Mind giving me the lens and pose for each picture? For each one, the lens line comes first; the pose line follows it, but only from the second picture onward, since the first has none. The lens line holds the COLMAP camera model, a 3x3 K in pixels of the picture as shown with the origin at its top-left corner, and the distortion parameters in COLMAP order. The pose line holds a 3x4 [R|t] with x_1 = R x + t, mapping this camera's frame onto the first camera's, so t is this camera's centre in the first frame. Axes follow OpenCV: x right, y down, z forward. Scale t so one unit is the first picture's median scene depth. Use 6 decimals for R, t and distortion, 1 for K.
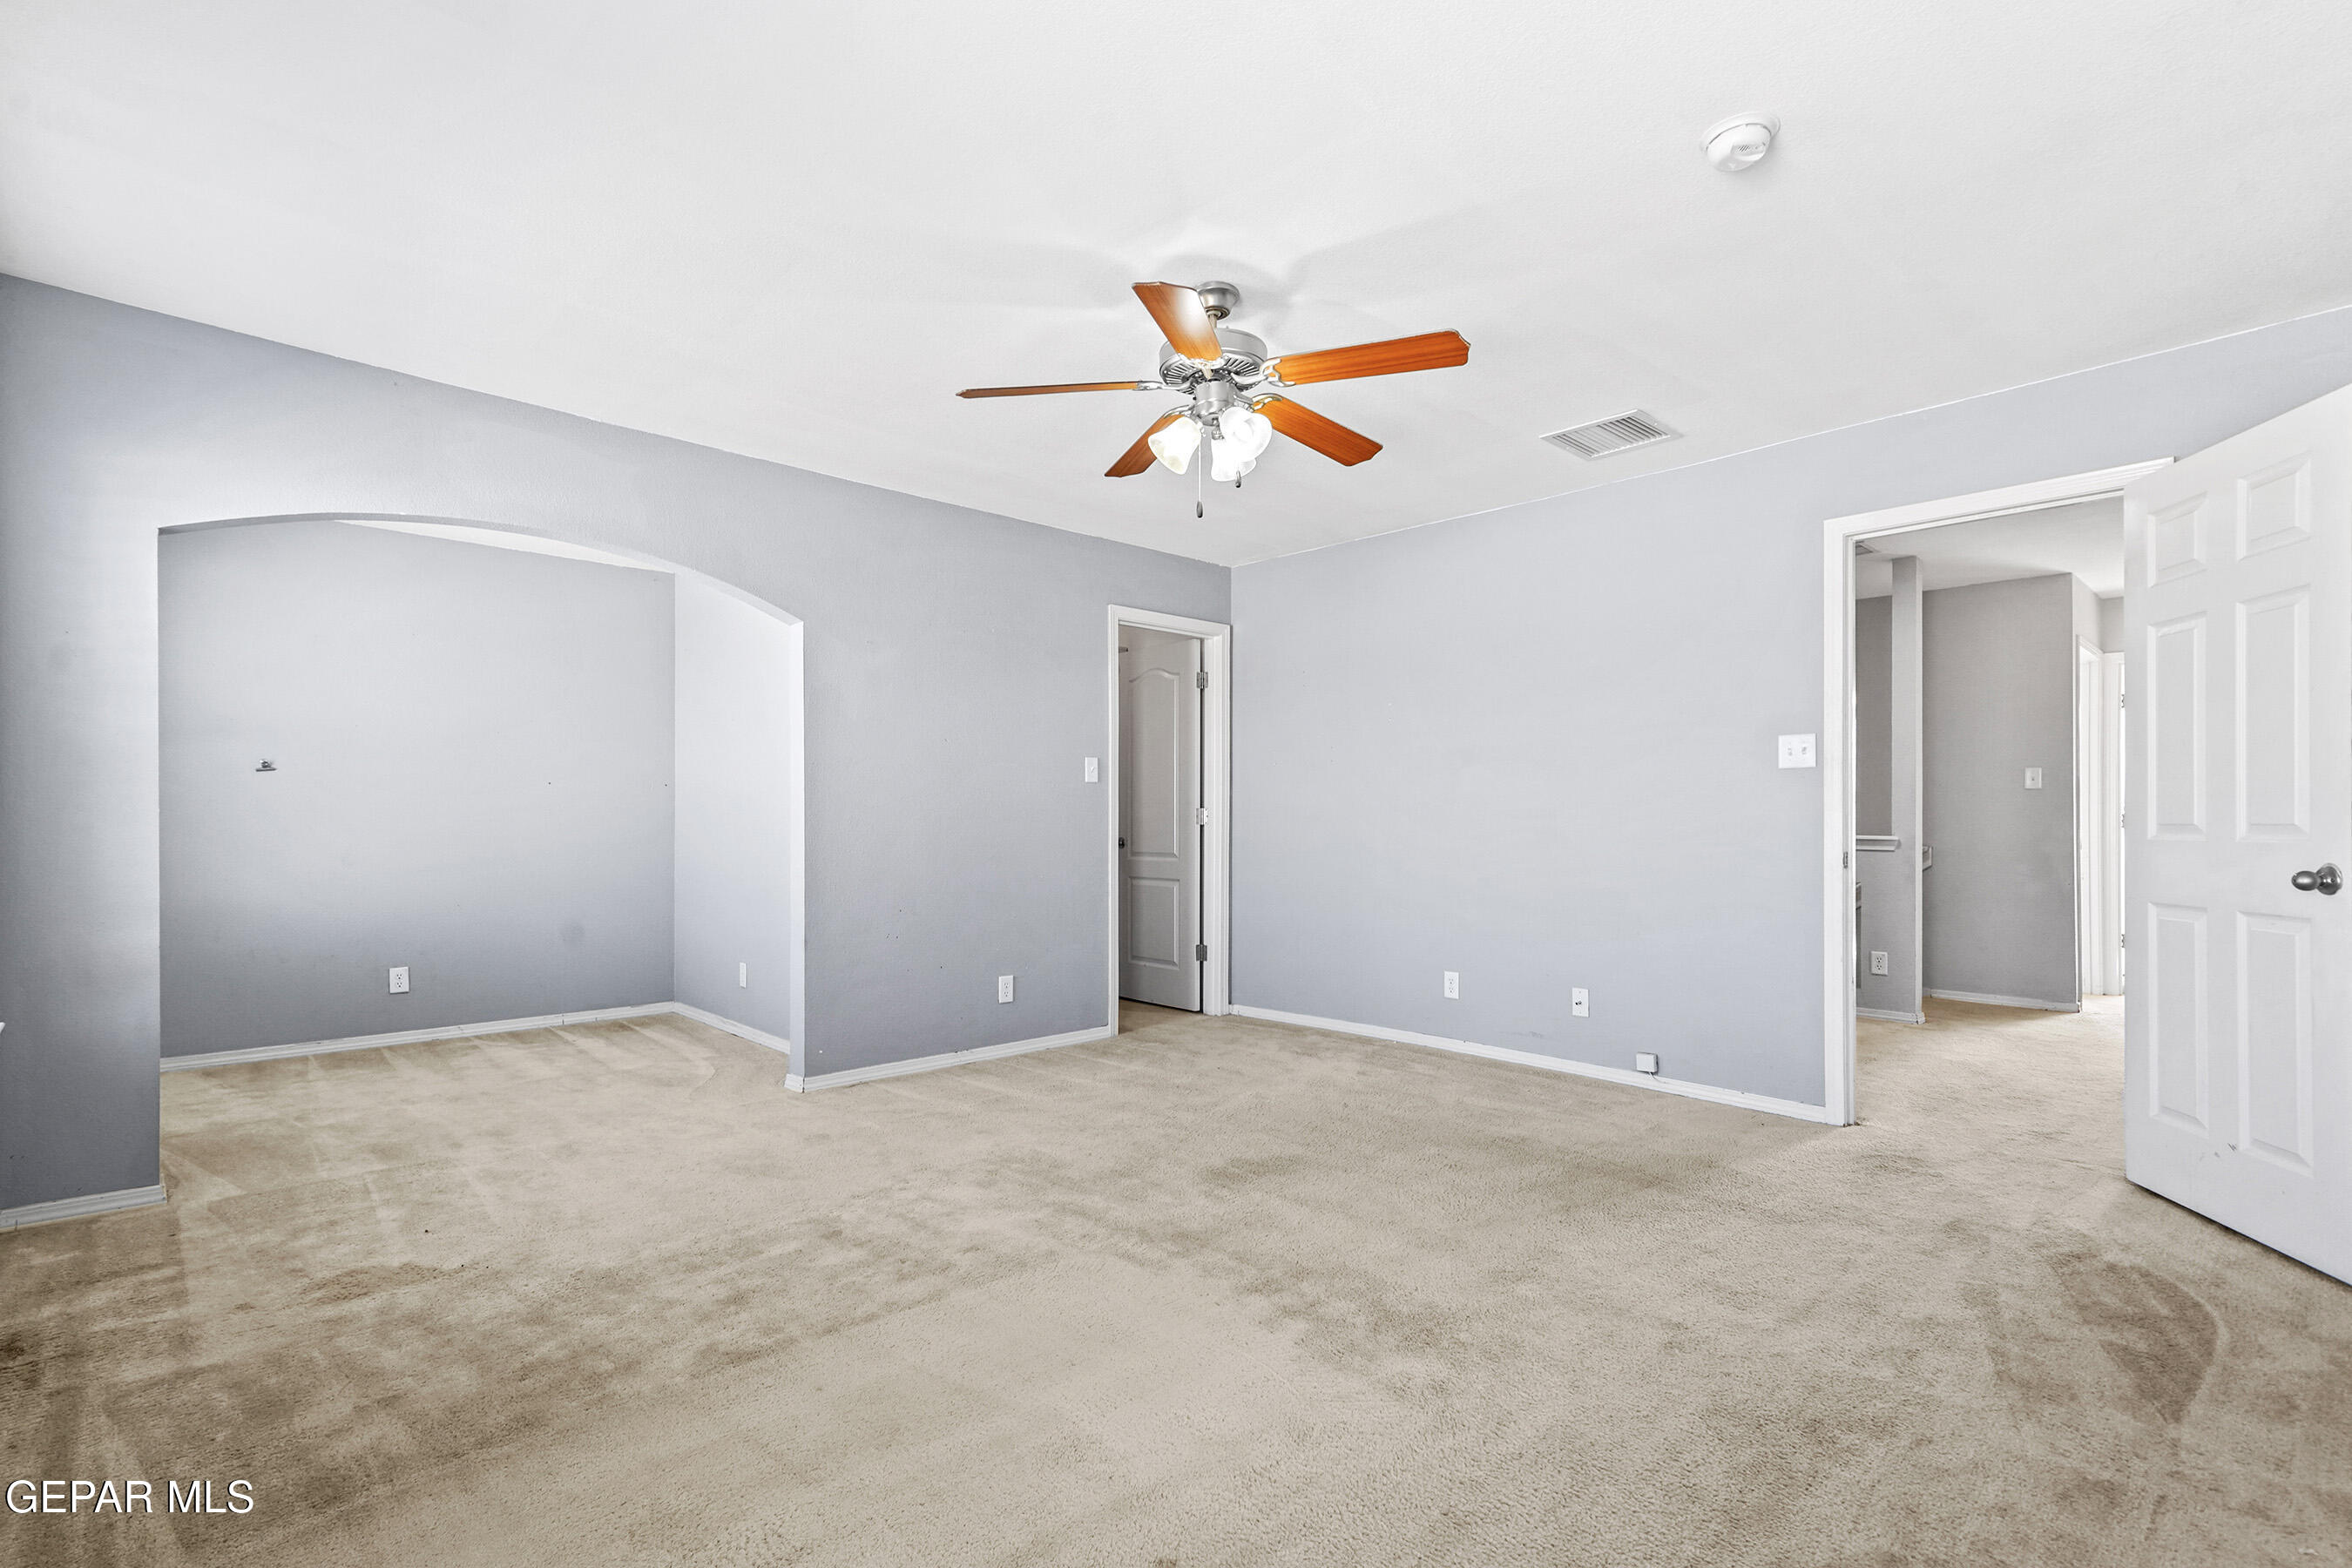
lens RADIAL K [[1095.6, 0, 1173.4], [0, 1095.6, 811.2], [0, 0, 1]] dist [0.012473, 0.000425]
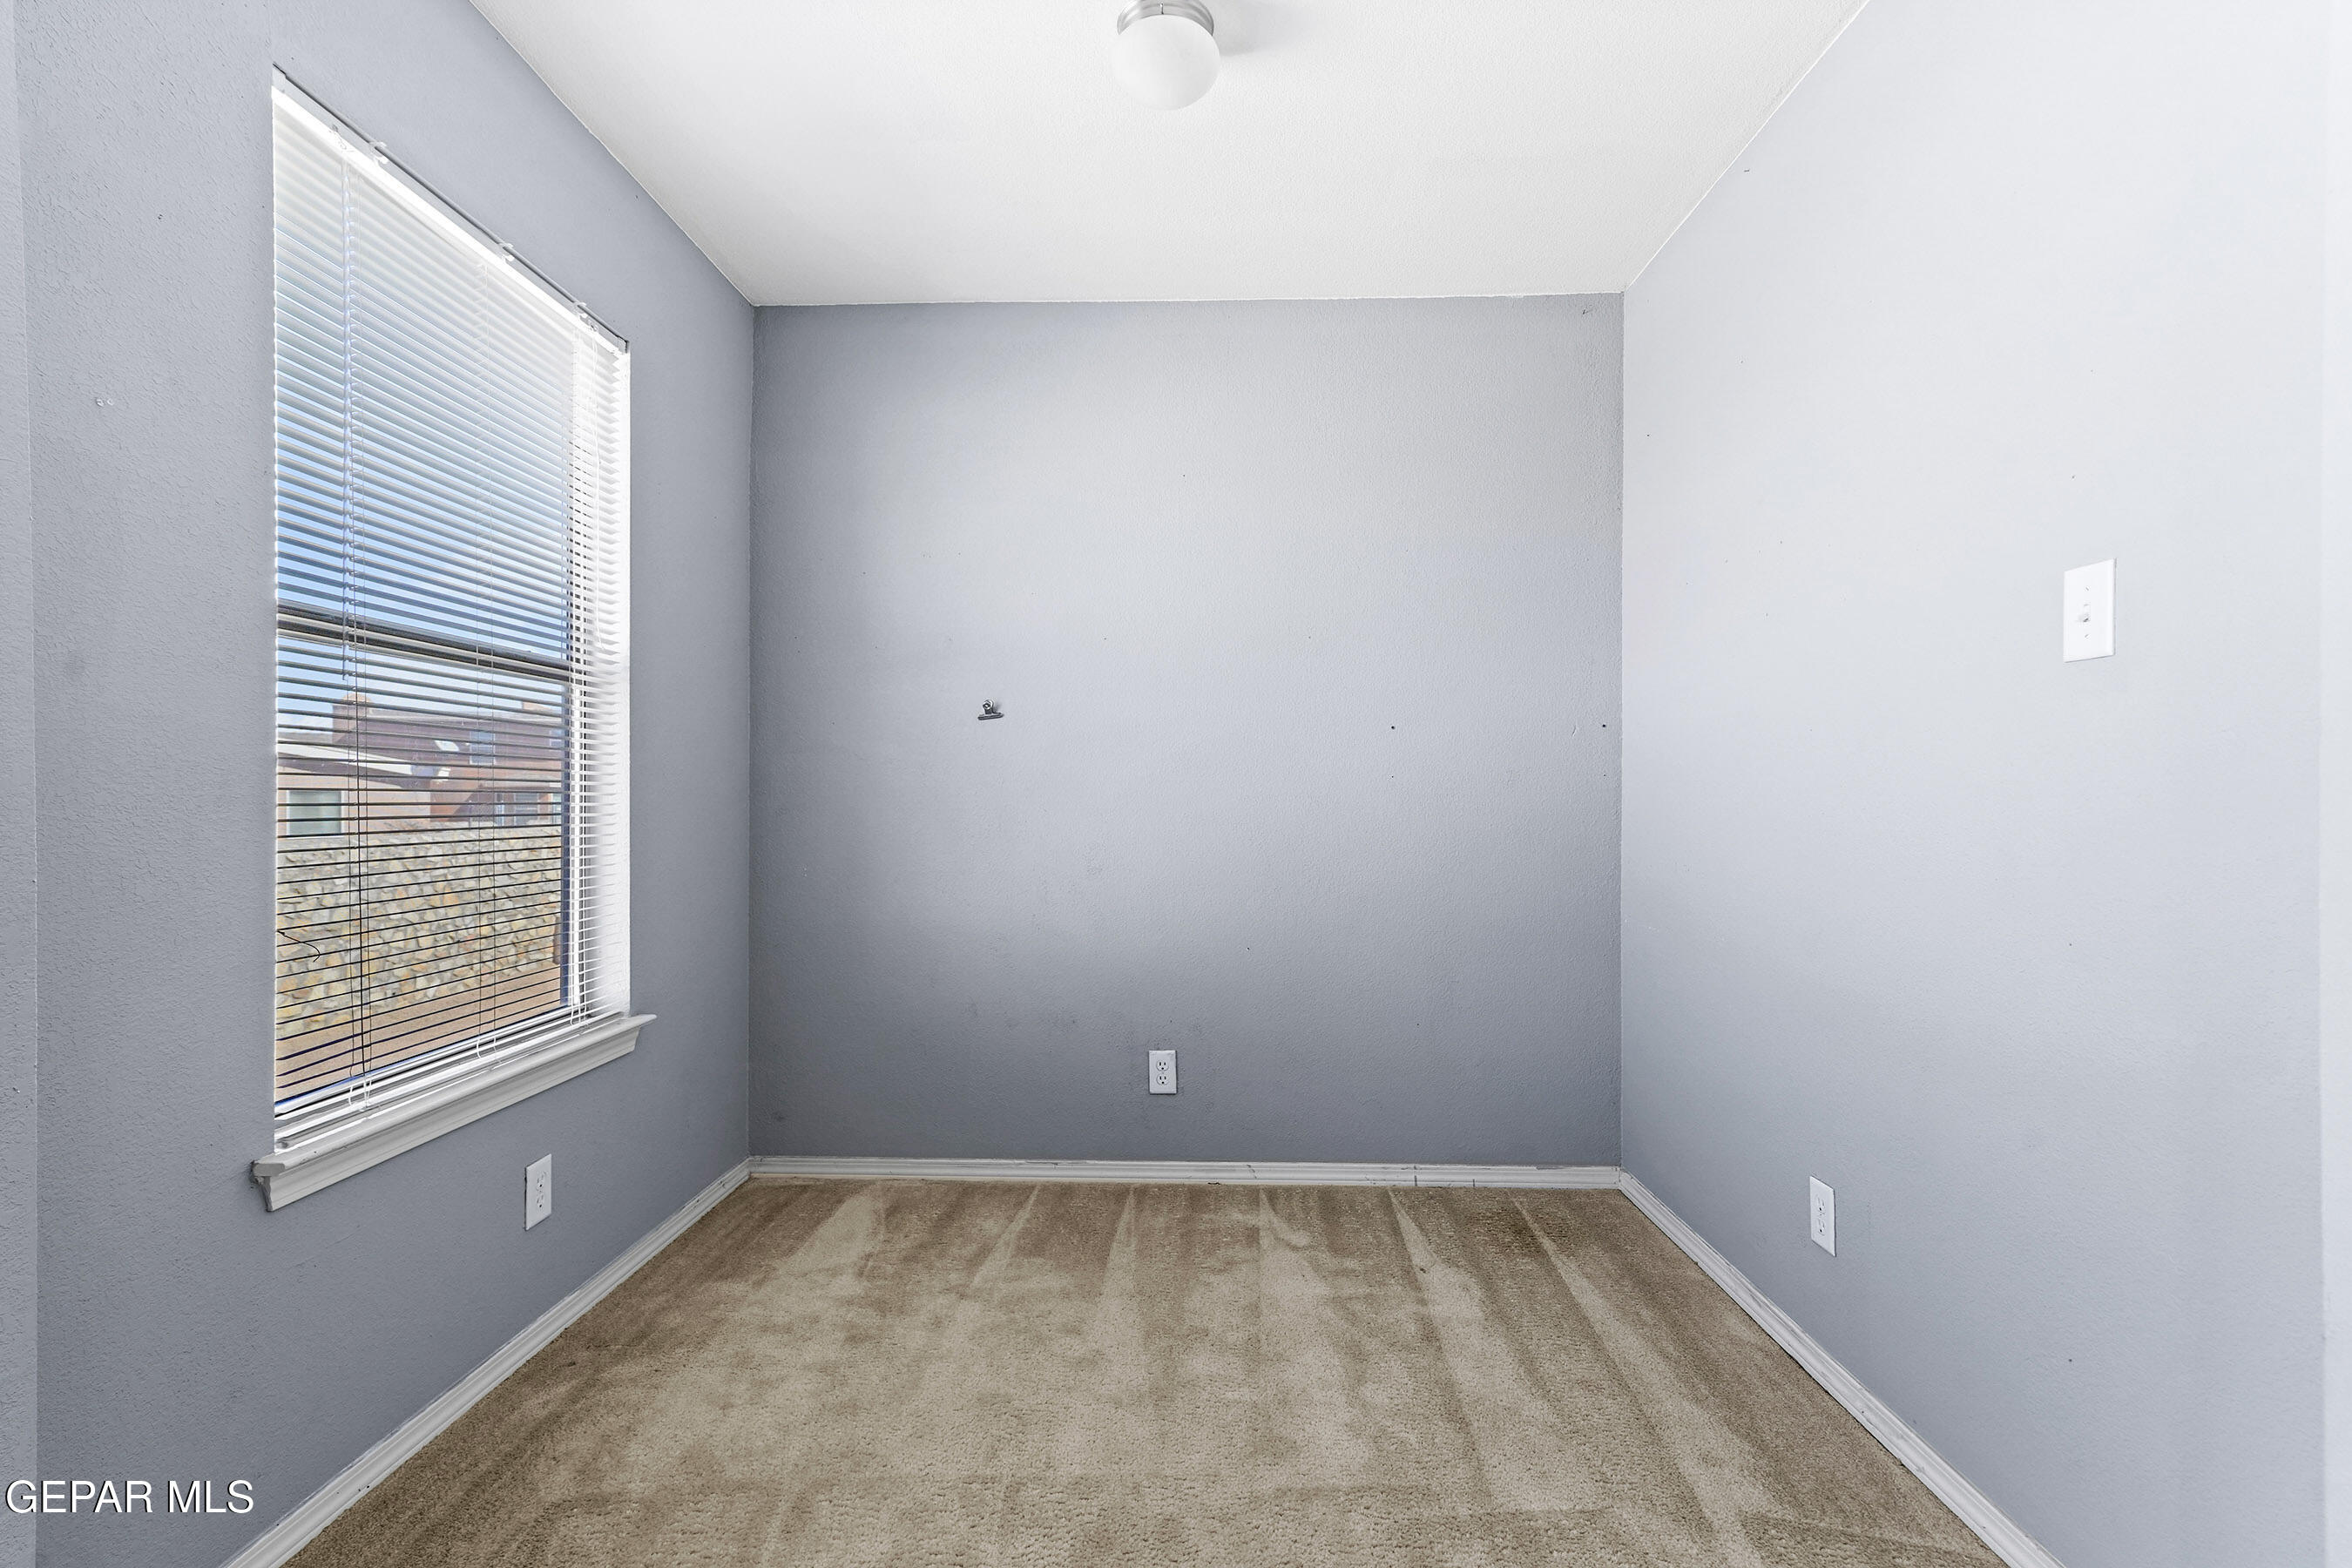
lens RADIAL K [[1095.6, 0, 1173.4], [0, 1095.6, 811.2], [0, 0, 1]] dist [0.012473, 0.000425]
pose [[0.698733, 0.000654, -0.715382, -0.284482], [0.007441, 0.999939, 0.008183, 0.011222], [0.715344, -0.011041, 0.698685, 0.600795]]
